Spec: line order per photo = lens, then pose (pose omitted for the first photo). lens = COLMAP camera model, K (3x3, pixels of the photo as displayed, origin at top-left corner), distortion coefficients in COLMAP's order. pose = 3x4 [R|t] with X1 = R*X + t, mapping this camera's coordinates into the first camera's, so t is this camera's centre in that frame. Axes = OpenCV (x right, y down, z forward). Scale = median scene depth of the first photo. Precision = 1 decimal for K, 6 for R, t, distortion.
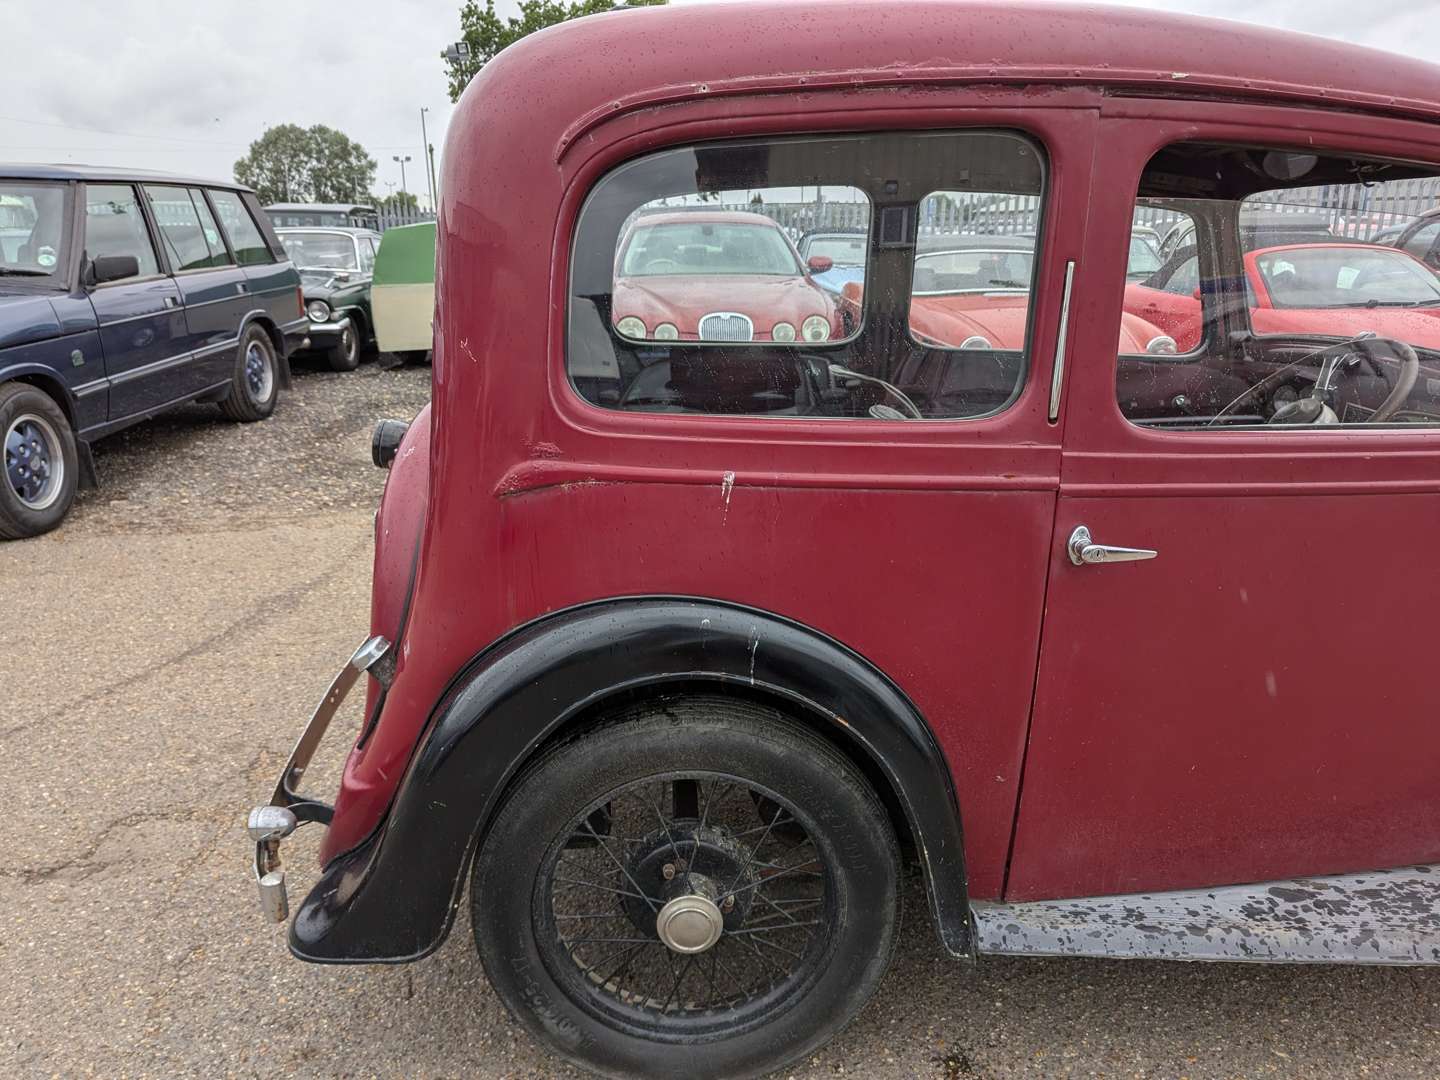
lens RADIAL K [[1026.9, 0, 715.1], [0, 1026.9, 539.9], [0, 0, 1]] dist [0.043421, -0.034919]
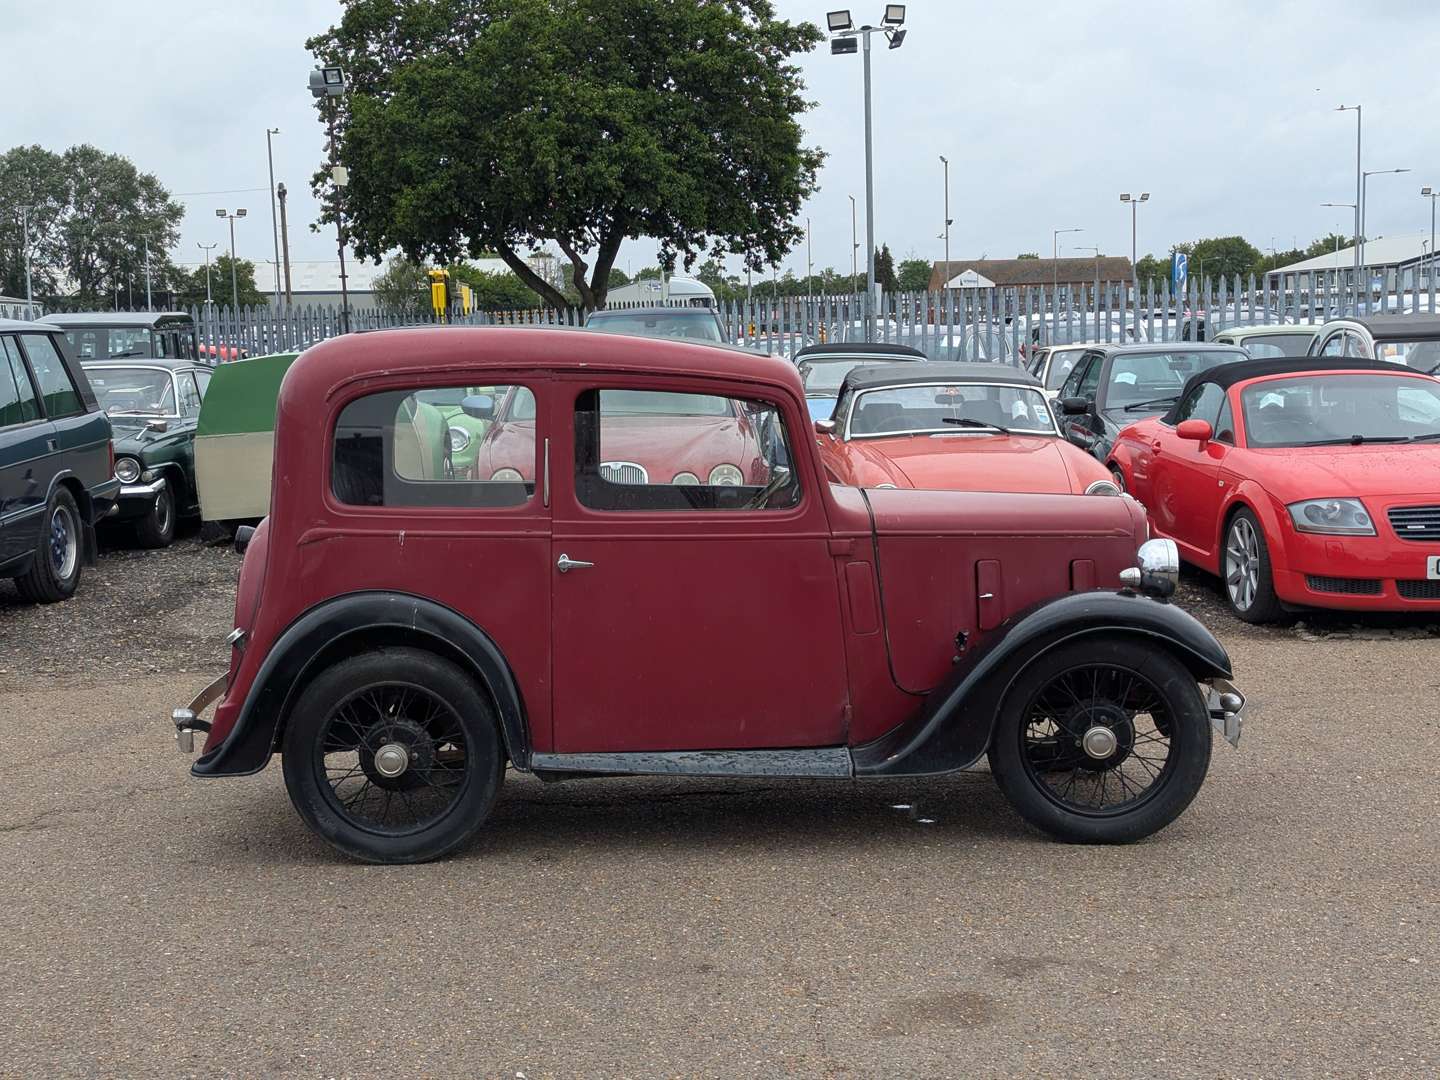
lens RADIAL K [[2000.0, 0, 727.1], [0, 2000.0, 540.4], [0, 0, 1]] dist [0.163427, -0.555184]
pose [[0.999011, -0.016253, -0.041380, 0.128374], [0.008647, 0.984039, -0.177740, 0.105046], [0.043608, 0.177207, 0.983207, -0.465480]]
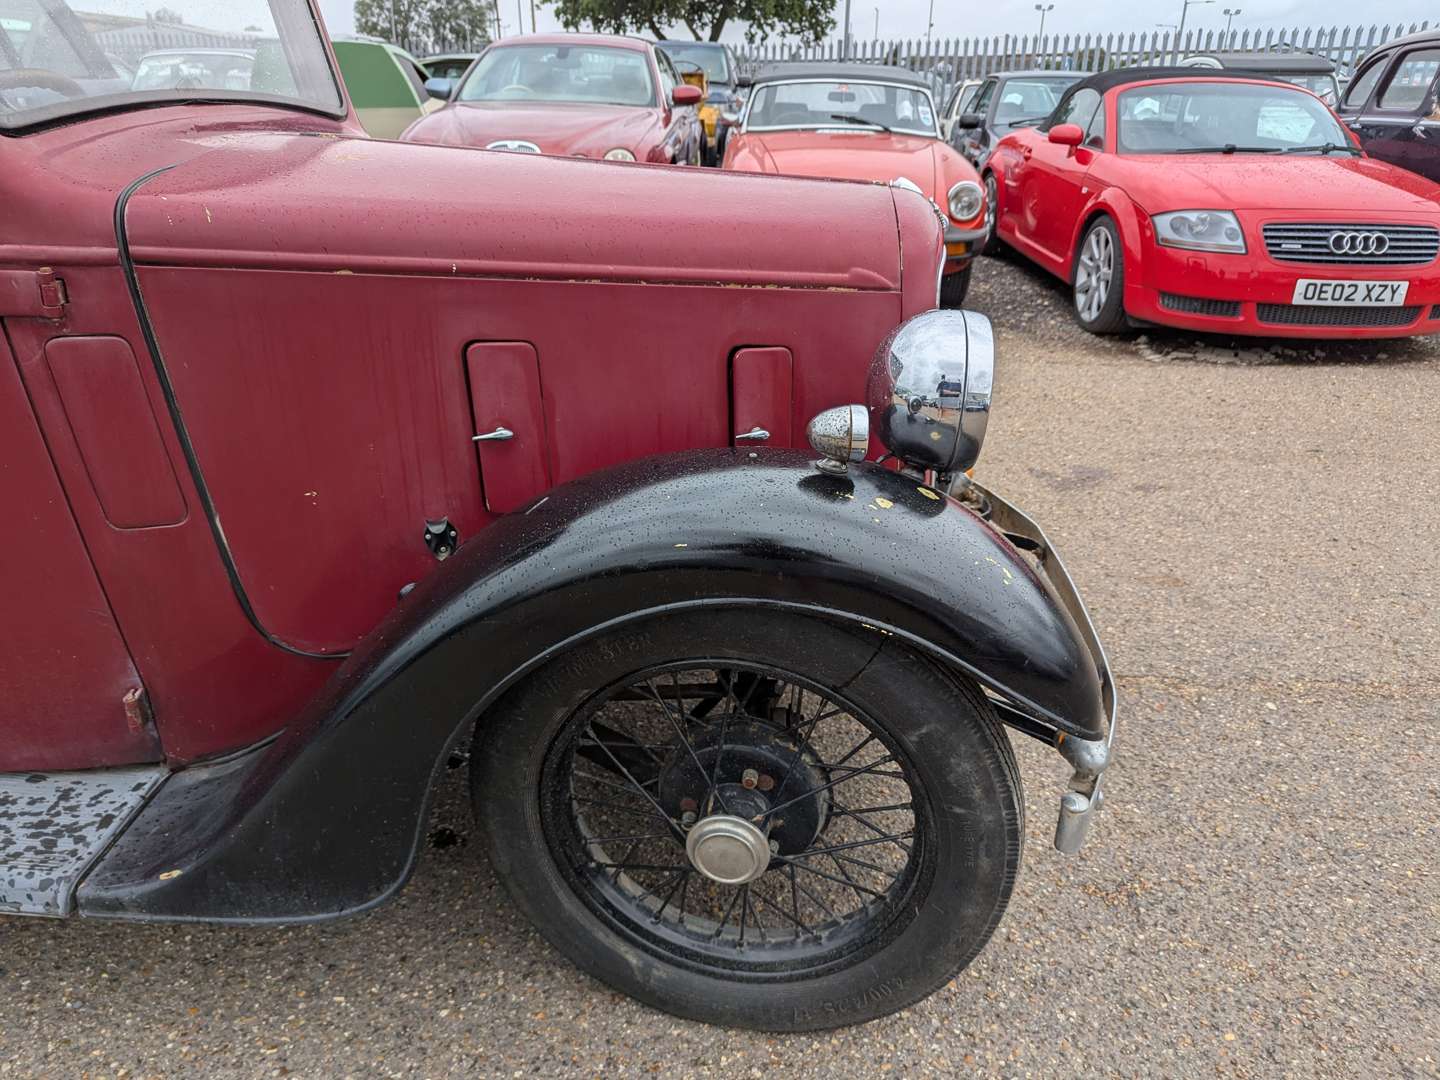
lens RADIAL K [[1025.3, 0, 734.6], [0, 1025.3, 543.8], [0, 0, 1]] dist [0.057488, -0.047737]
pose [[0.994690, 0.058498, -0.084678, 0.227420], [-0.047366, 0.990646, 0.127974, 0.003270], [0.091372, -0.123283, 0.988156, 0.053859]]
